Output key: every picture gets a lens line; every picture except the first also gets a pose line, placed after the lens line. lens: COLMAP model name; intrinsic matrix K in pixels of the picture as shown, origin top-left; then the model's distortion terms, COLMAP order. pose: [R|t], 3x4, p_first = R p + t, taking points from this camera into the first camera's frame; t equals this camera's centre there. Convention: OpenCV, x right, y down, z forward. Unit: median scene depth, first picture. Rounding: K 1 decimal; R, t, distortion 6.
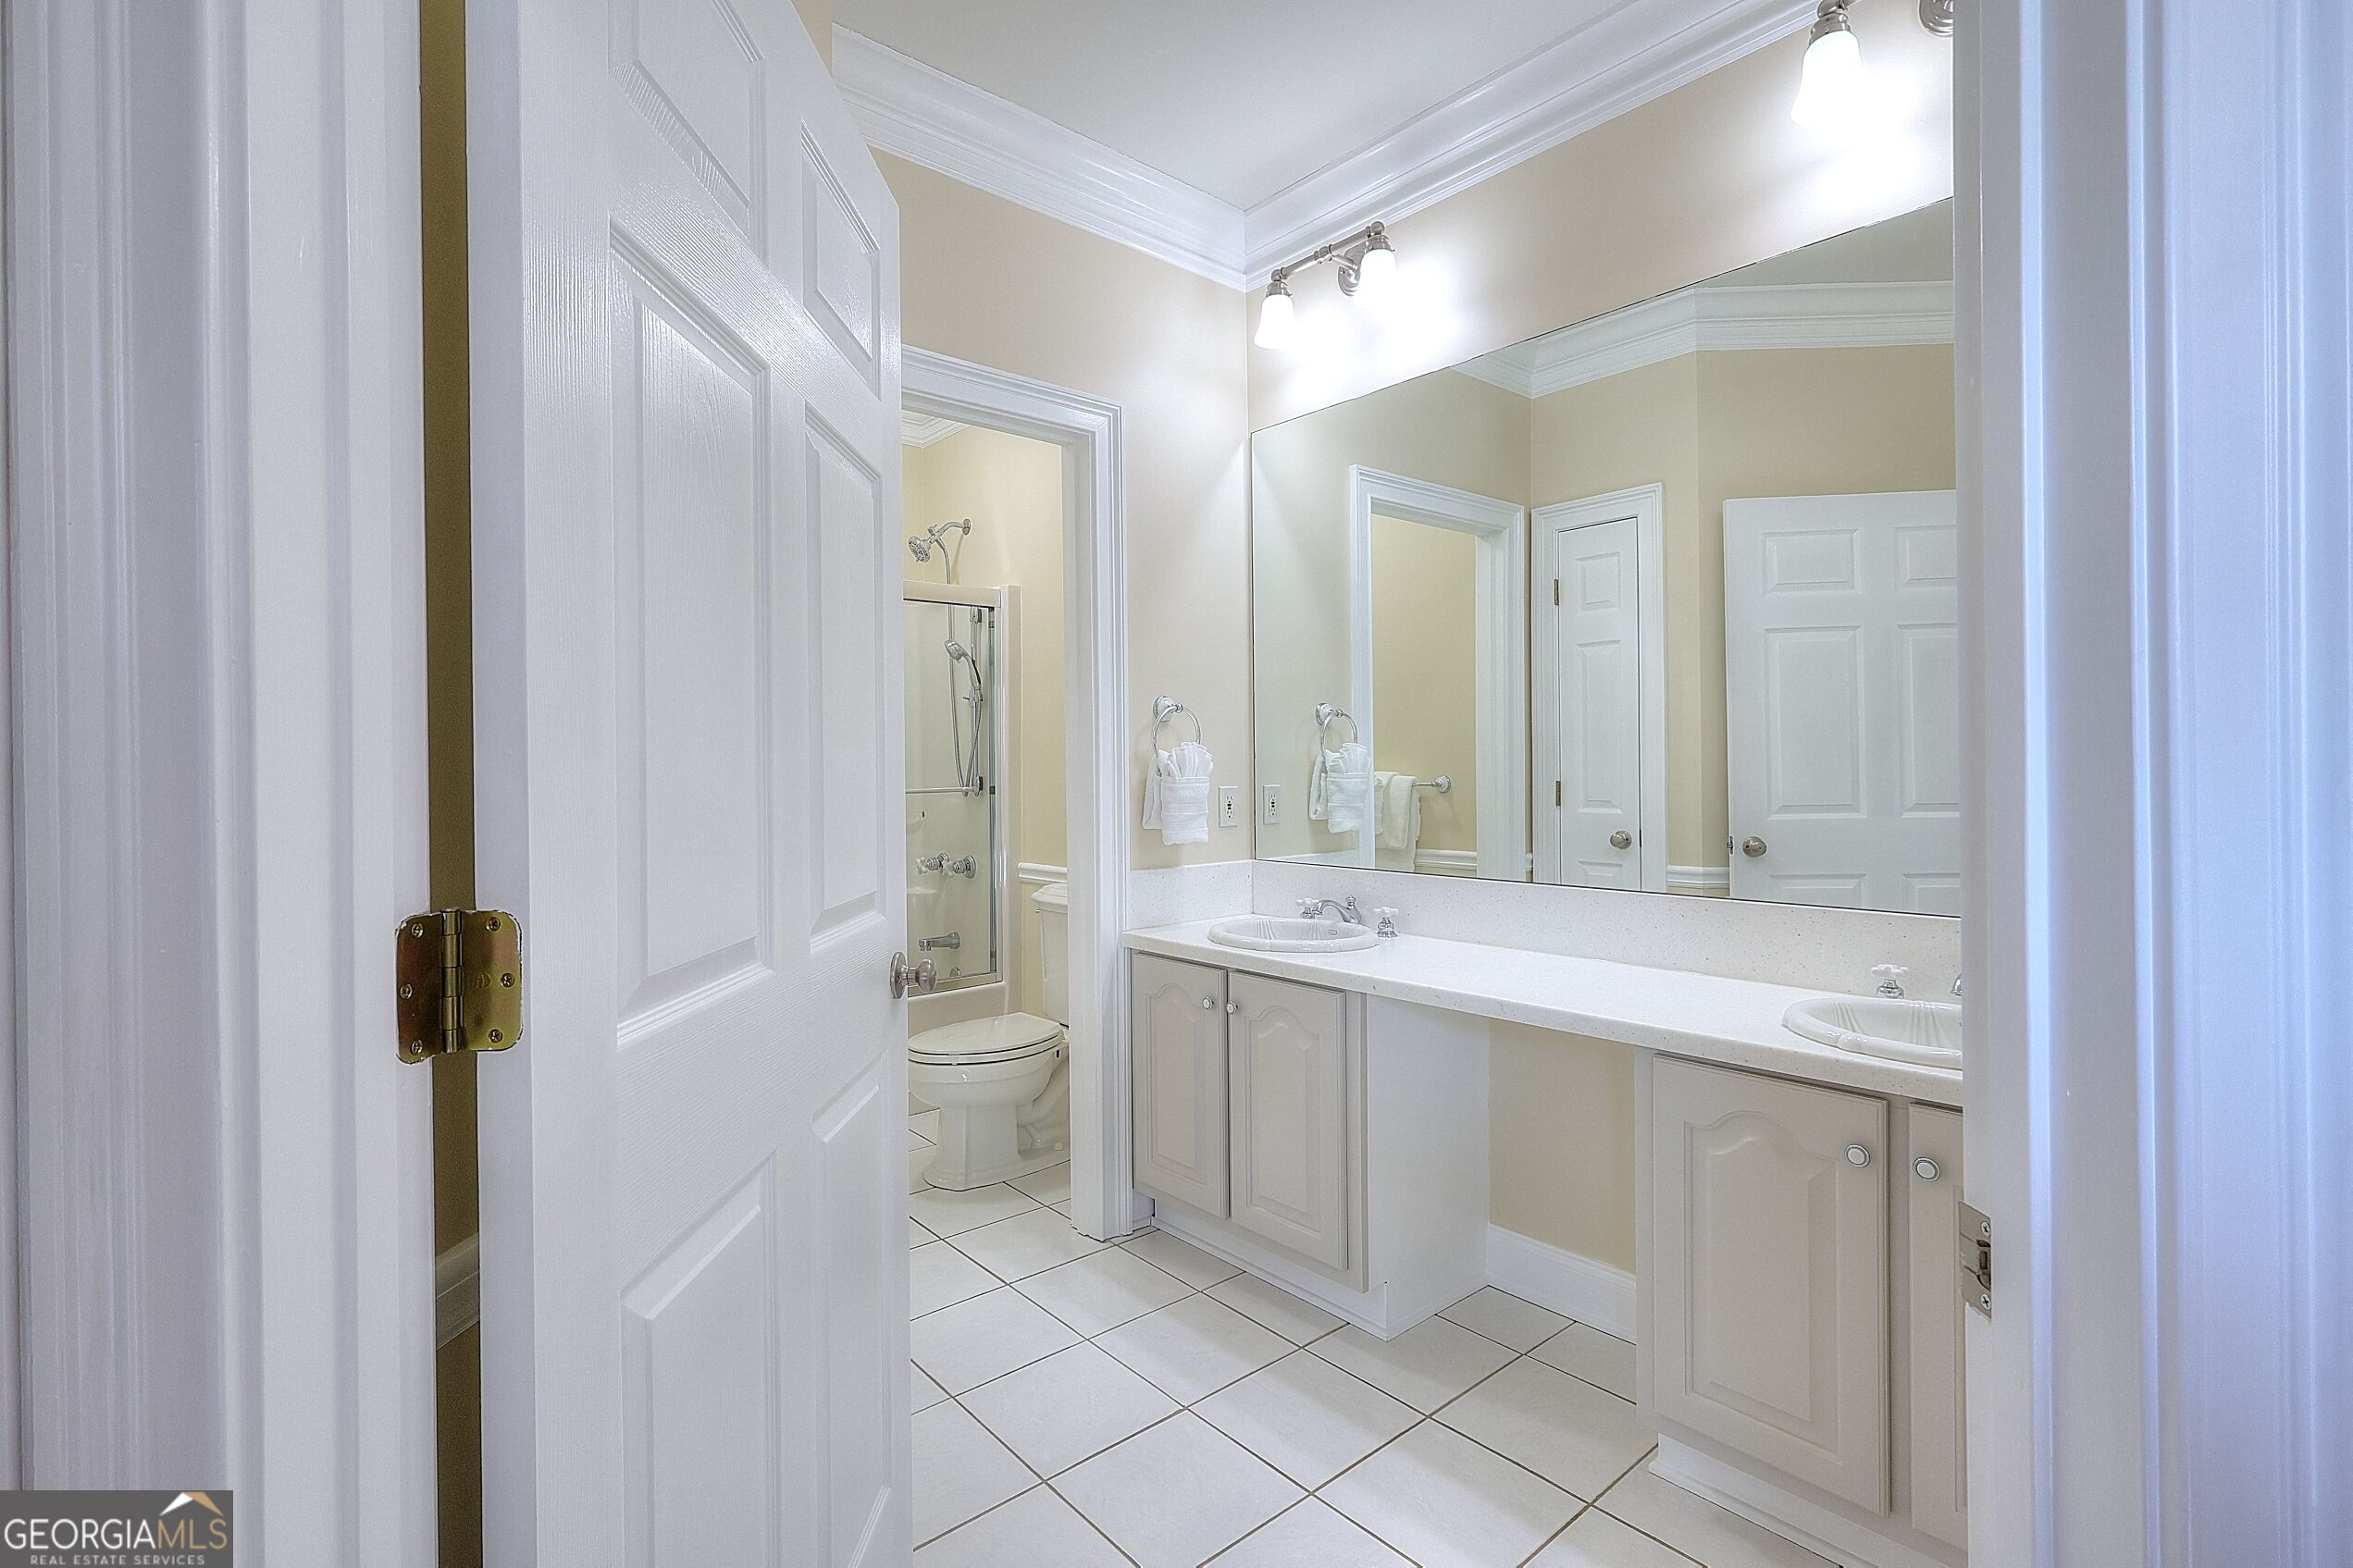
lens RADIAL K [[1083.3, 0, 1177.6], [0, 1083.3, 777.2], [0, 0, 1]] dist [-0.003456, 0.000913]
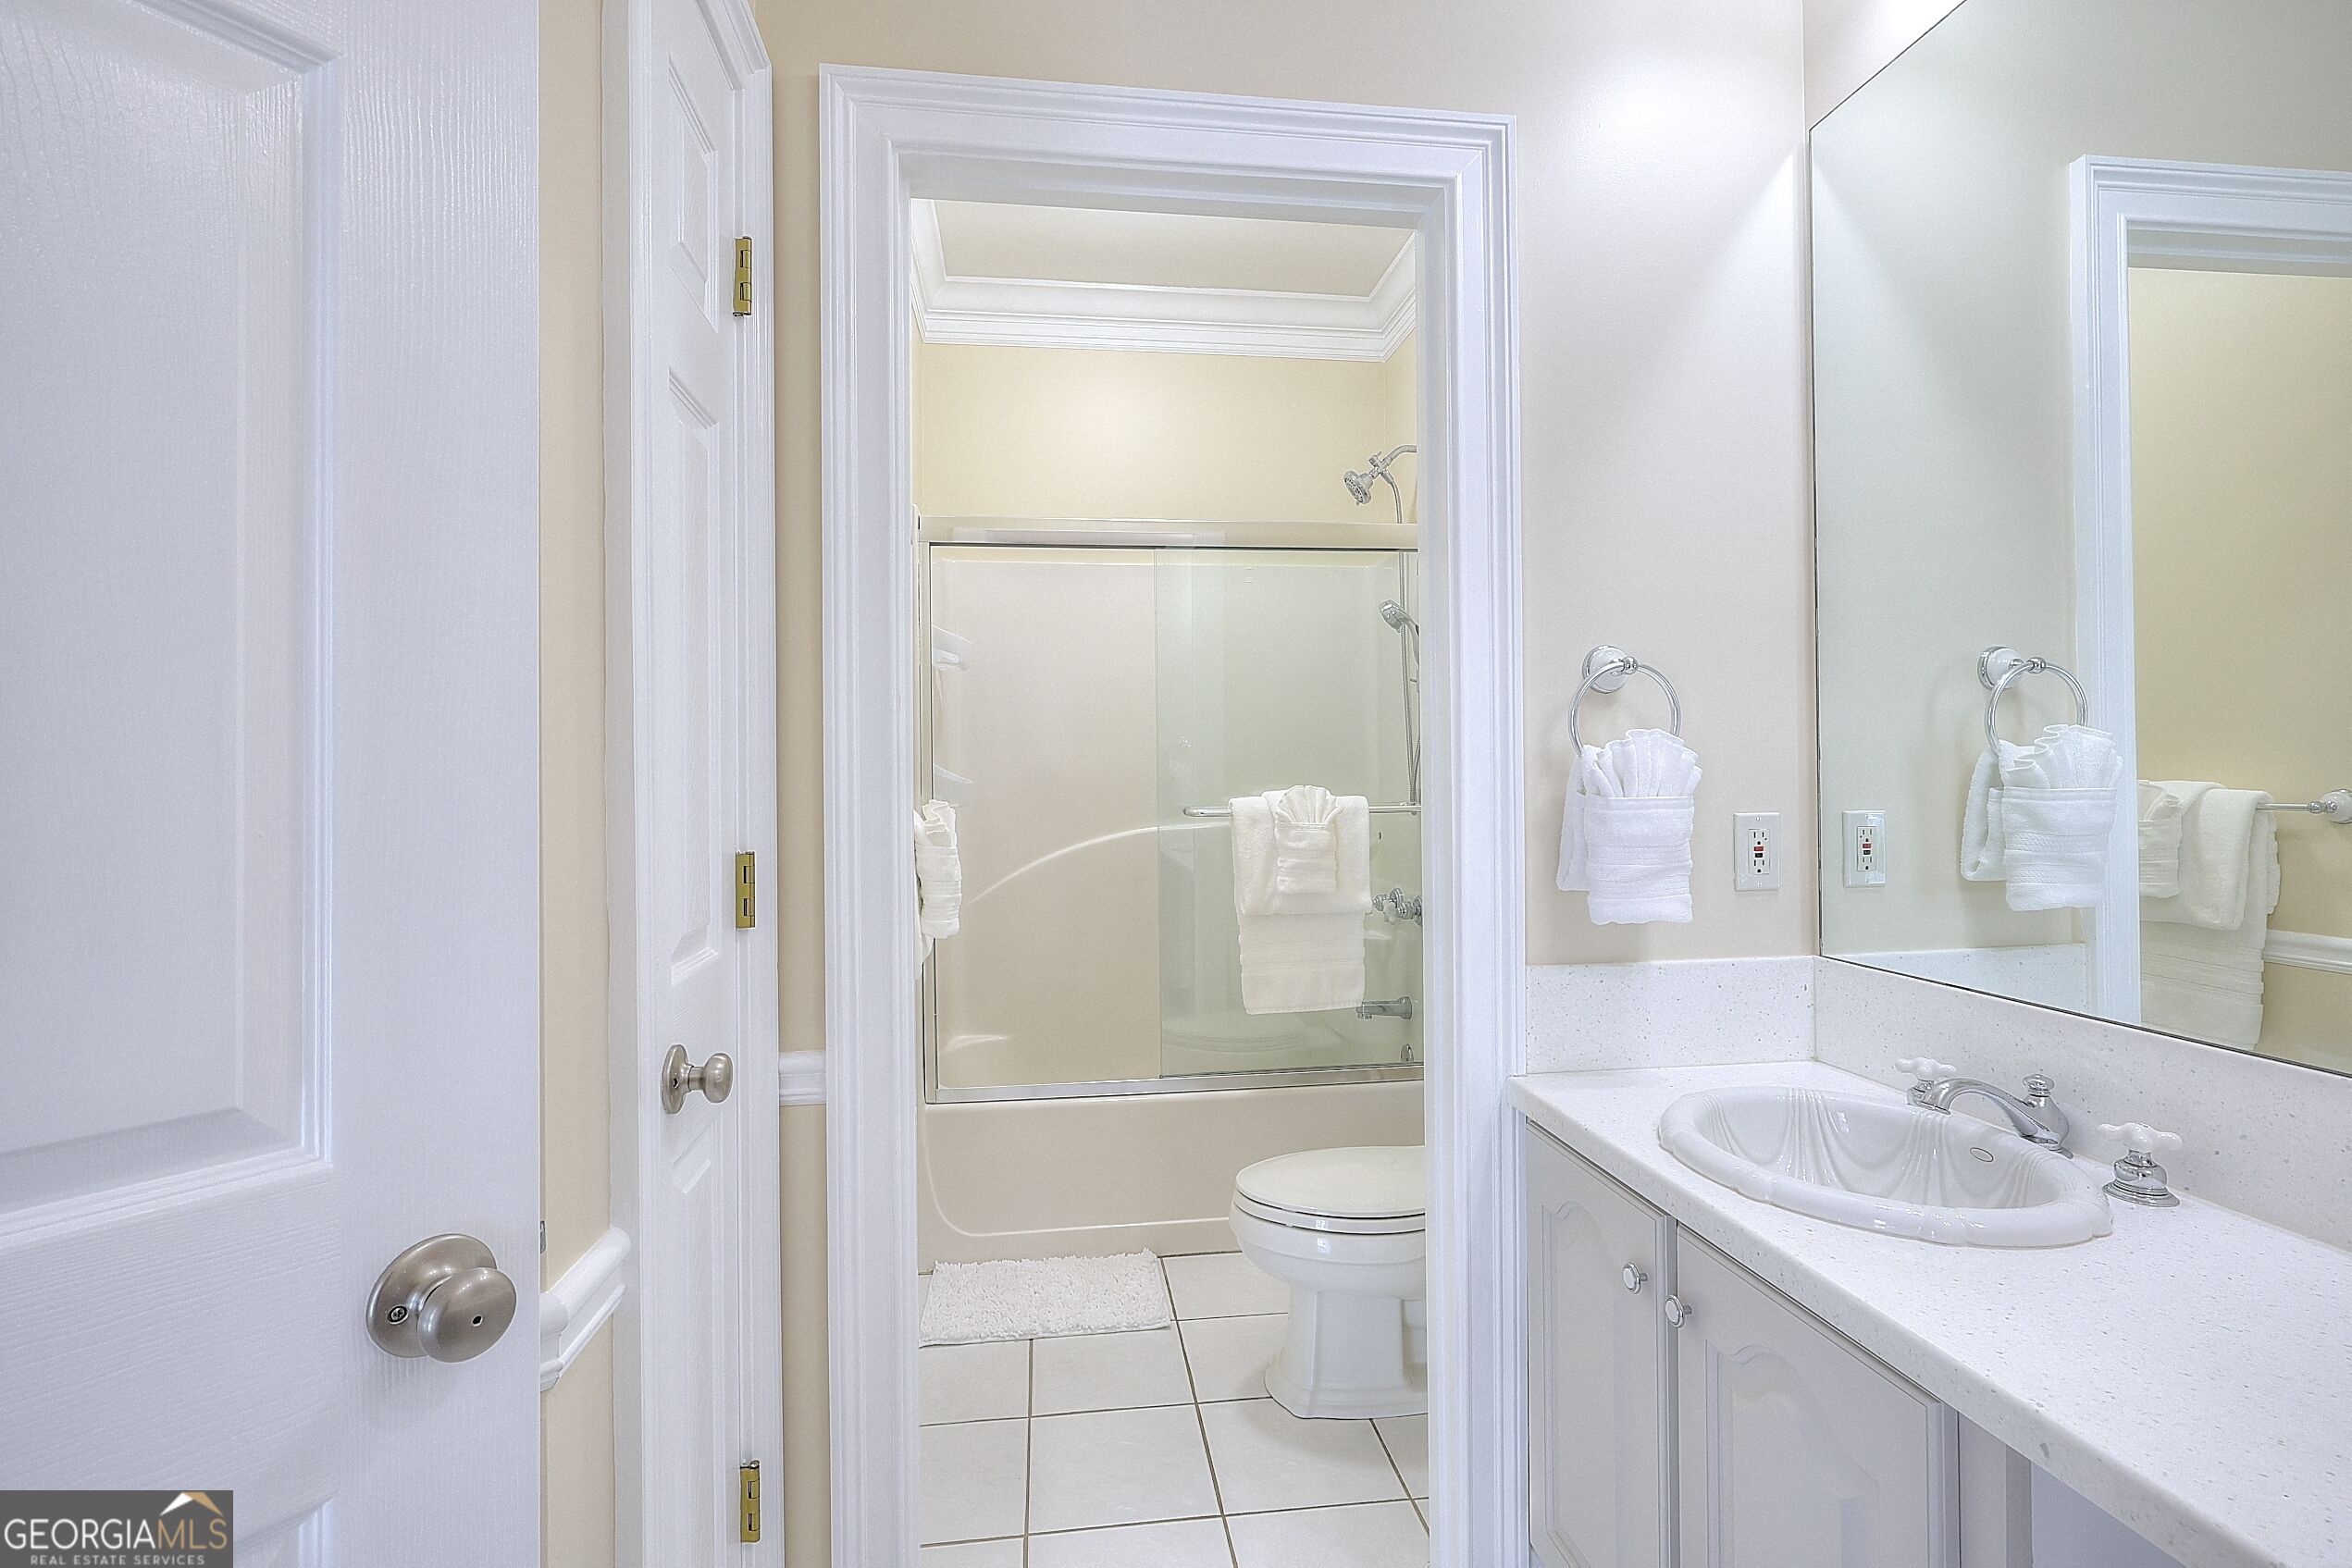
lens RADIAL K [[1082.8, 0, 1177.0], [0, 1082.8, 777.2], [0, 0, 1]] dist [-0.003456, 0.000913]
pose [[0.834843, -0.001012, -0.550487, 0.095596], [-0.001091, 0.999993, -0.003493, -0.006428], [0.550487, 0.003517, 0.834836, 0.388453]]
